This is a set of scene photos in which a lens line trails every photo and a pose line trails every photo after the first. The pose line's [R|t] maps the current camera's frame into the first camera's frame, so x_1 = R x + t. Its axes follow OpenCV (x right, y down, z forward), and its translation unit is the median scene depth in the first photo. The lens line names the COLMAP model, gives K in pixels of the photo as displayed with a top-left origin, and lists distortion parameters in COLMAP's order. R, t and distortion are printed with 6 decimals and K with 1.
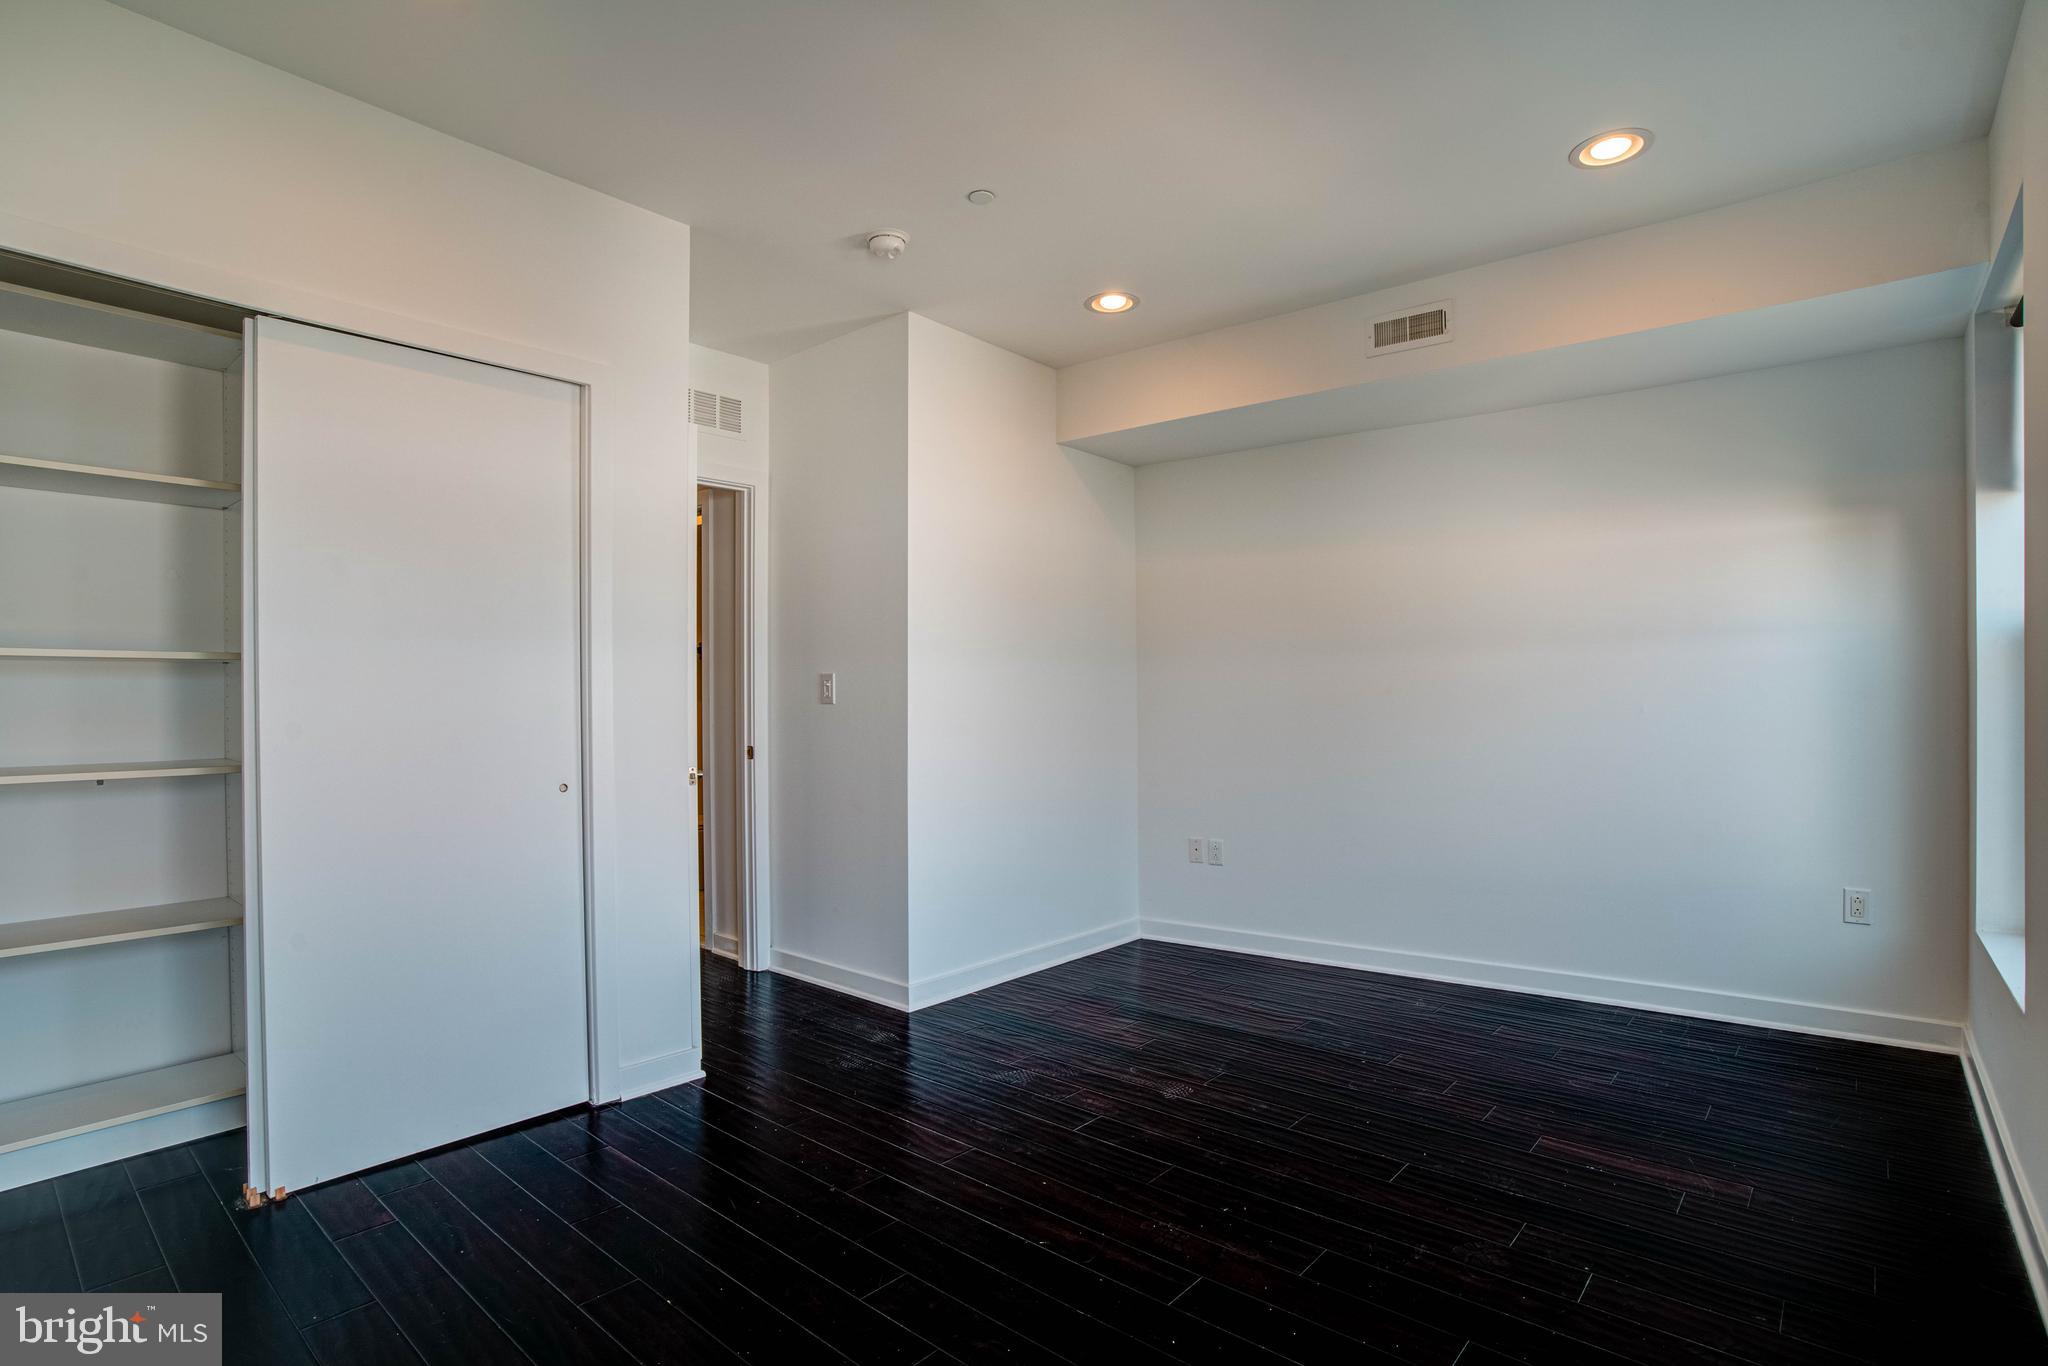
lens RADIAL K [[1008.3, 0, 1025.7], [0, 1008.3, 696.9], [0, 0, 1]] dist [-0.083993, 0.041813]
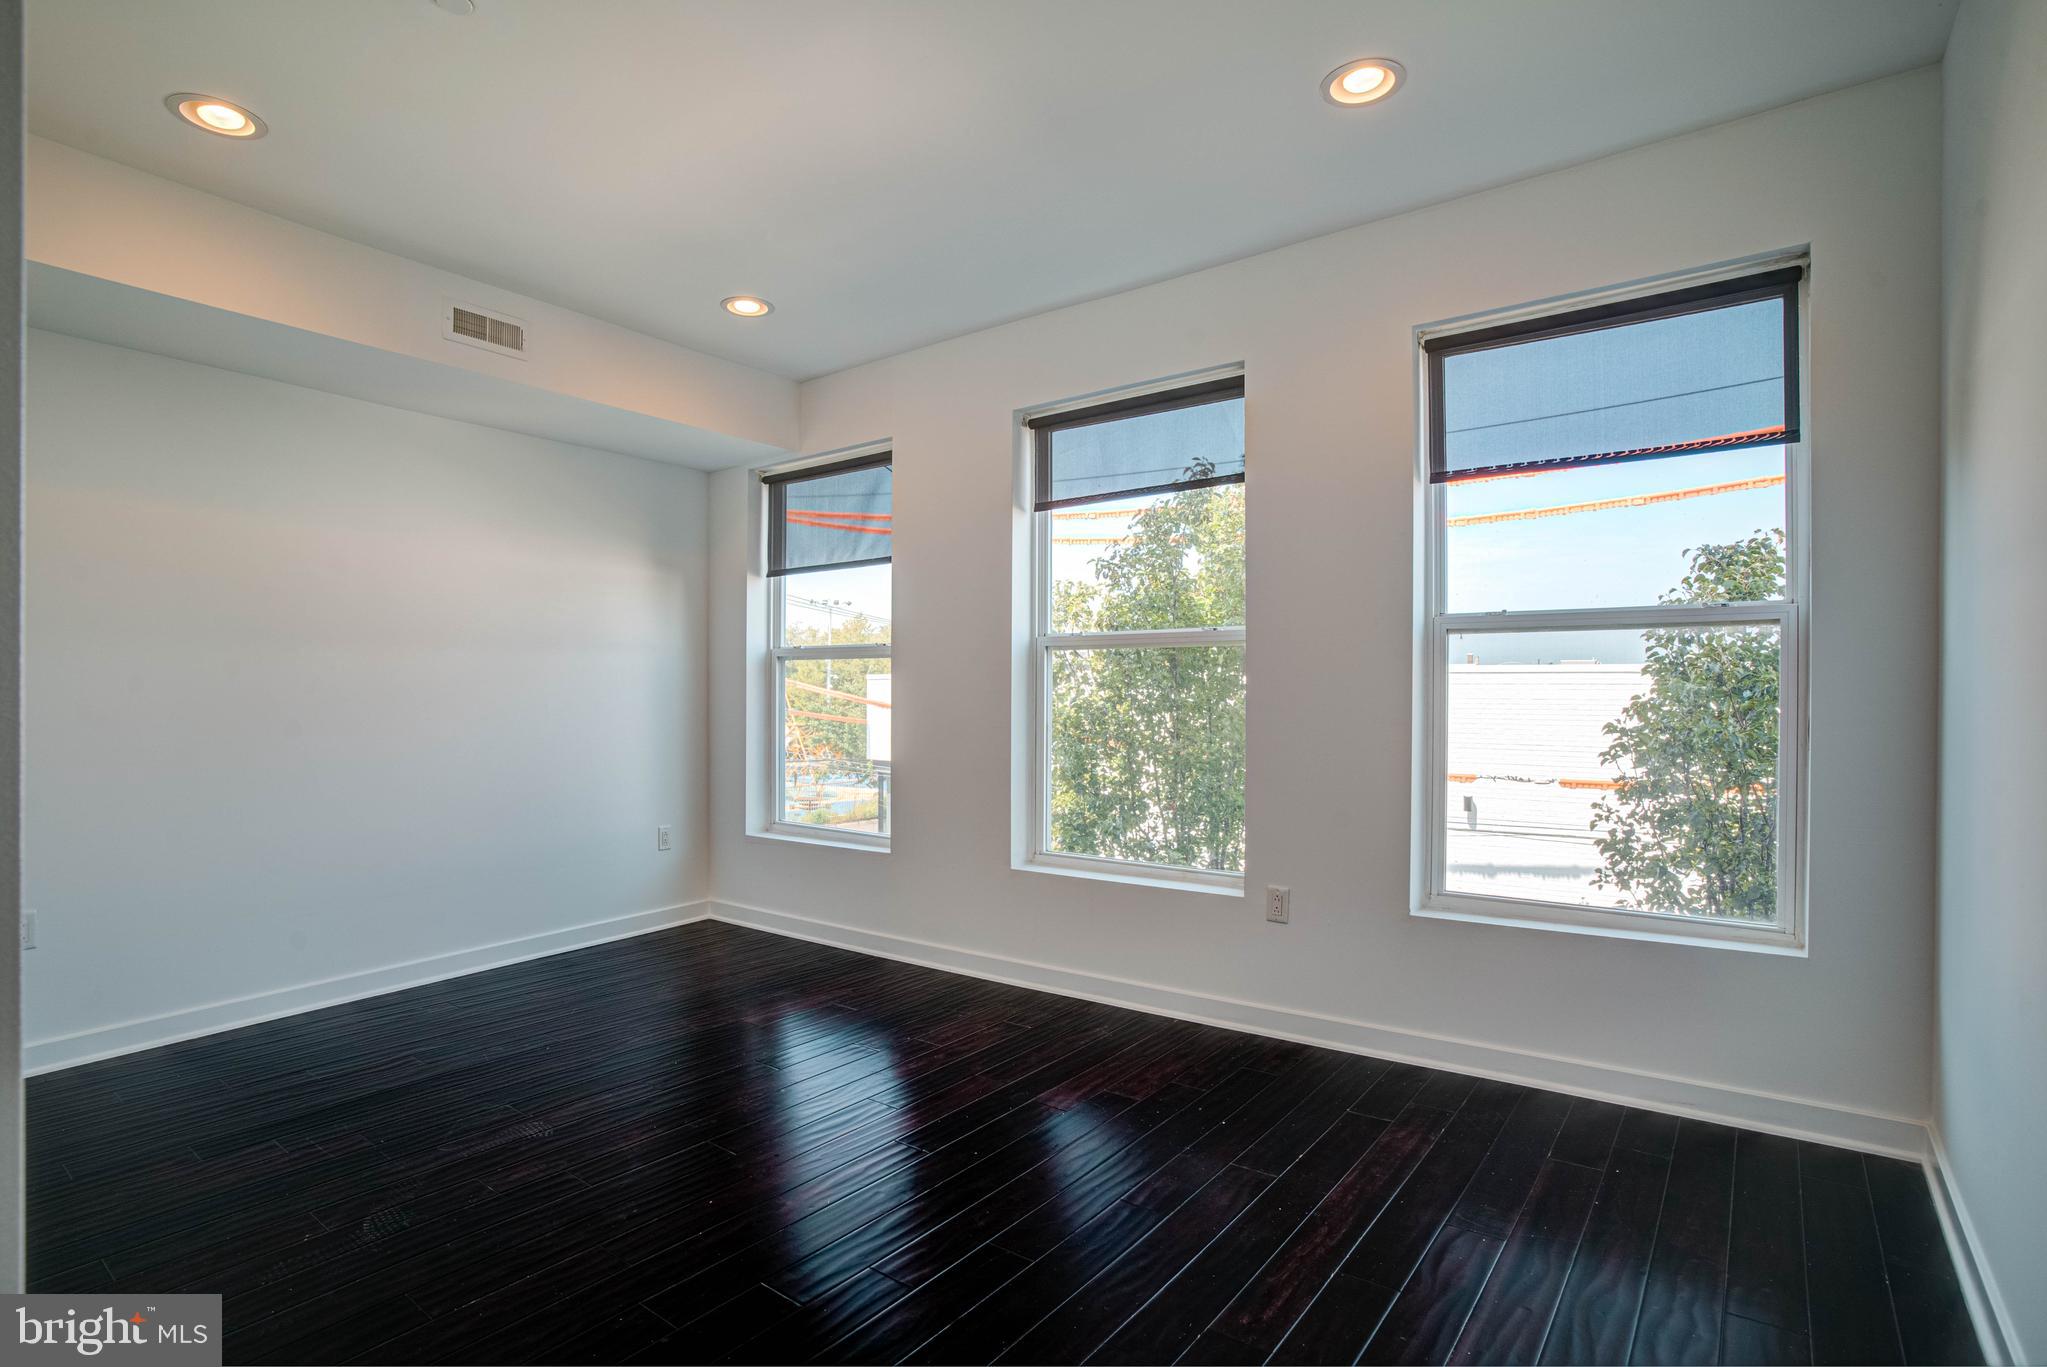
lens RADIAL K [[1007.8, 0, 1025.2], [0, 1007.8, 697.4], [0, 0, 1]] dist [-0.083993, 0.041813]
pose [[-0.059556, -0.000158, 0.998225, -0.641999], [-0.001378, 0.999999, 0.000076, 0.001771], [-0.998224, -0.001371, -0.059556, 0.511006]]
